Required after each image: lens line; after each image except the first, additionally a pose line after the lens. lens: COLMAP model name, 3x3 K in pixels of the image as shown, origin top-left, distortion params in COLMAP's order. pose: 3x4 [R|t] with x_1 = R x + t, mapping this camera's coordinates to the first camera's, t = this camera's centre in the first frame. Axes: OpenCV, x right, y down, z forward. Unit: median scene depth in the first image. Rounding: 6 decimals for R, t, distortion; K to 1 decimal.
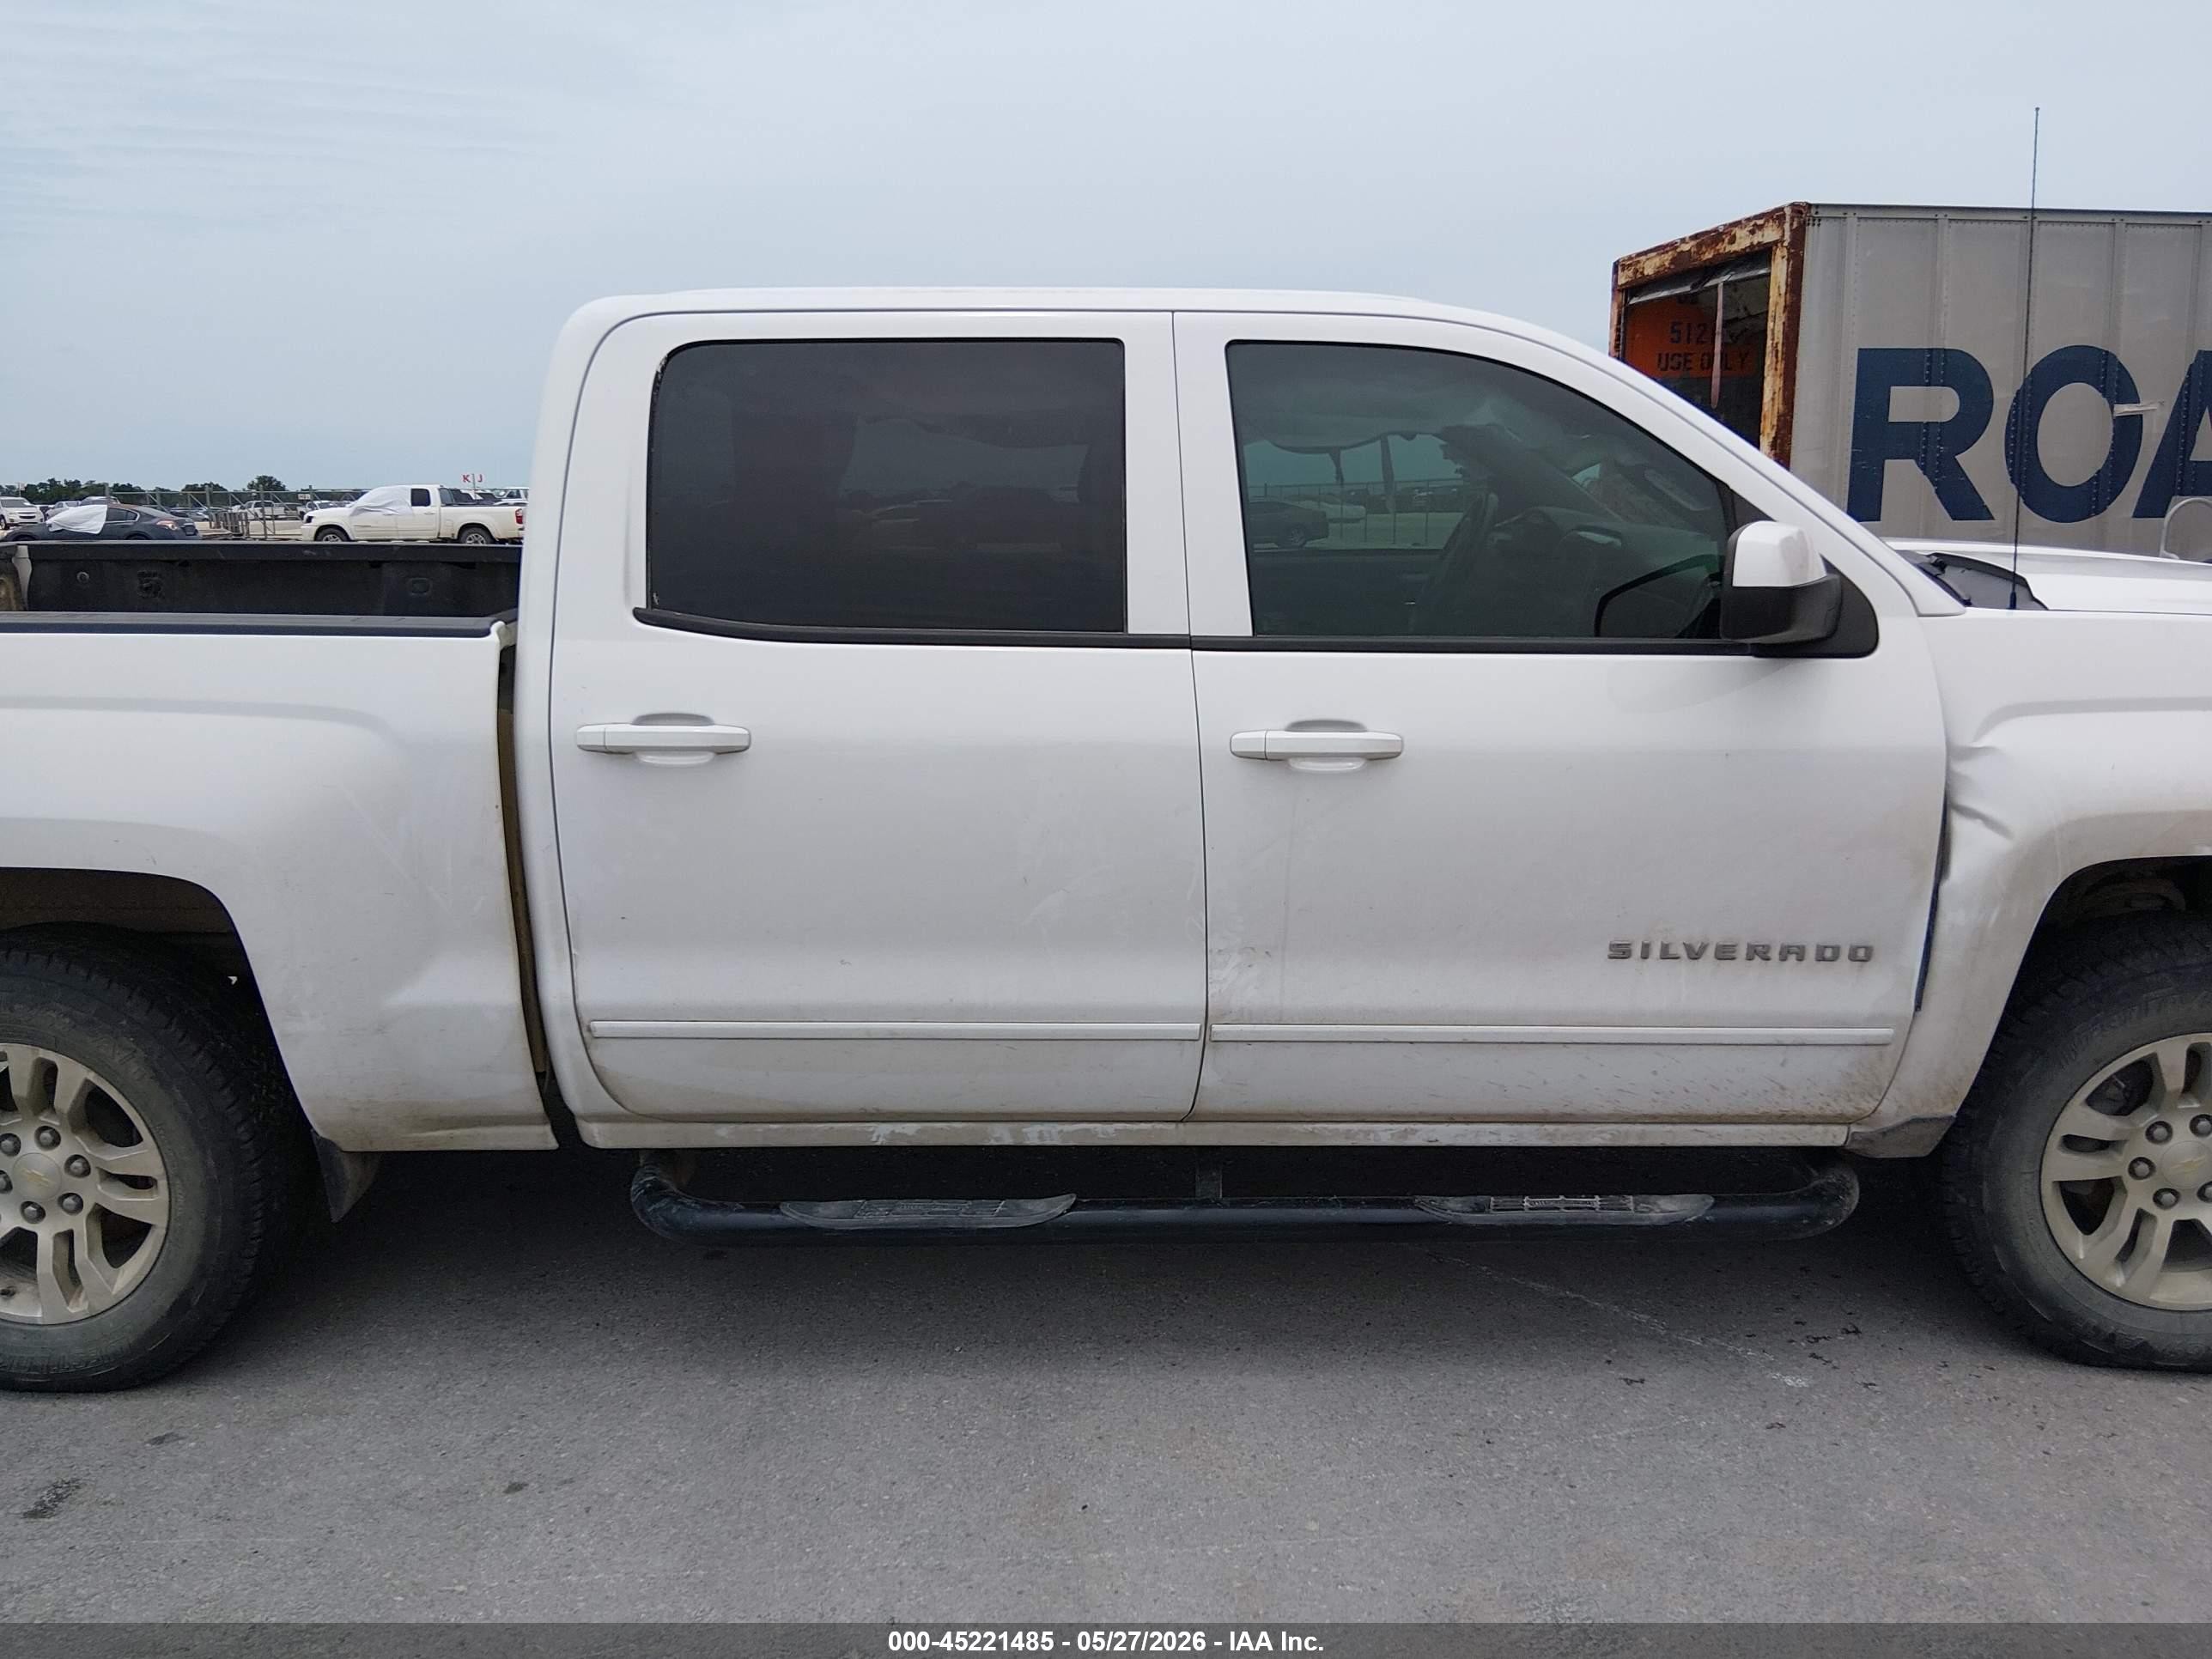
lens RADIAL K [[1670.6, 0, 1111.1], [0, 1670.6, 825.3], [0, 0, 1]] dist [0.140897, -0.254970]
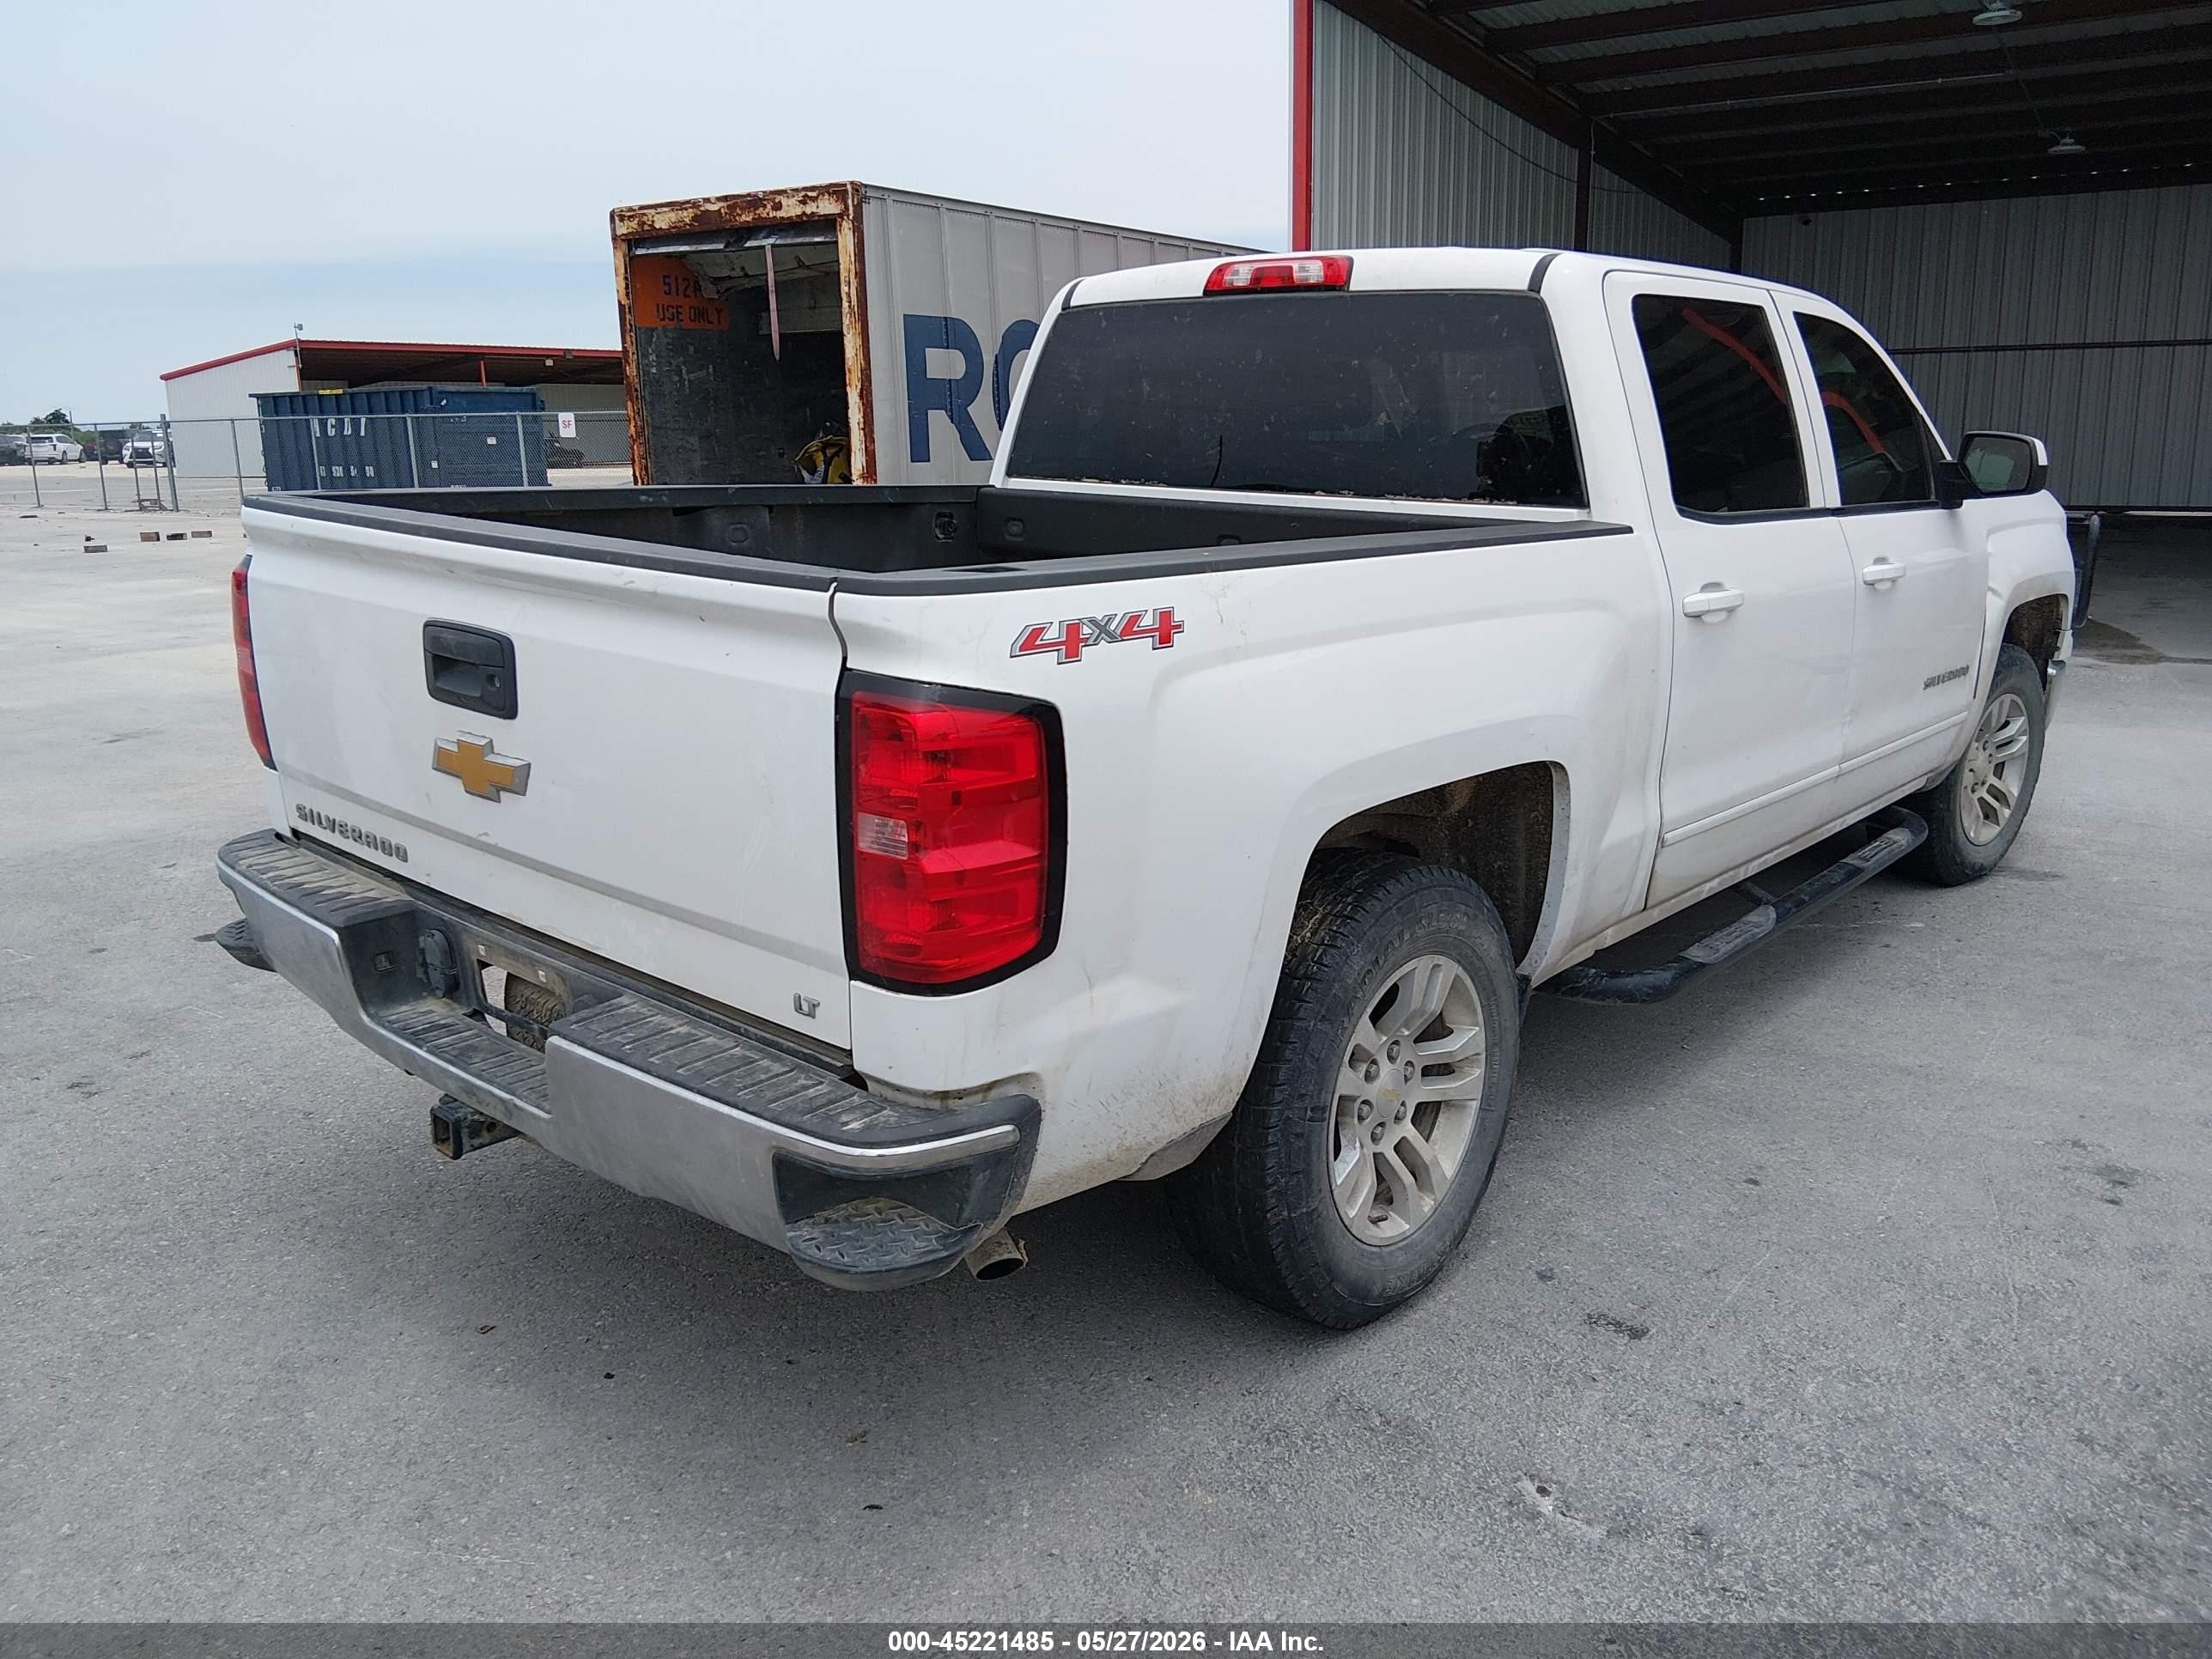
lens RADIAL K [[1670.6, 0, 1111.1], [0, 1670.6, 825.3], [0, 0, 1]] dist [0.140897, -0.254970]
pose [[0.657476, -0.172867, 0.733377, -0.385476], [0.152706, 0.983698, 0.094969, -0.018942], [-0.737838, 0.049552, 0.673156, 0.115742]]
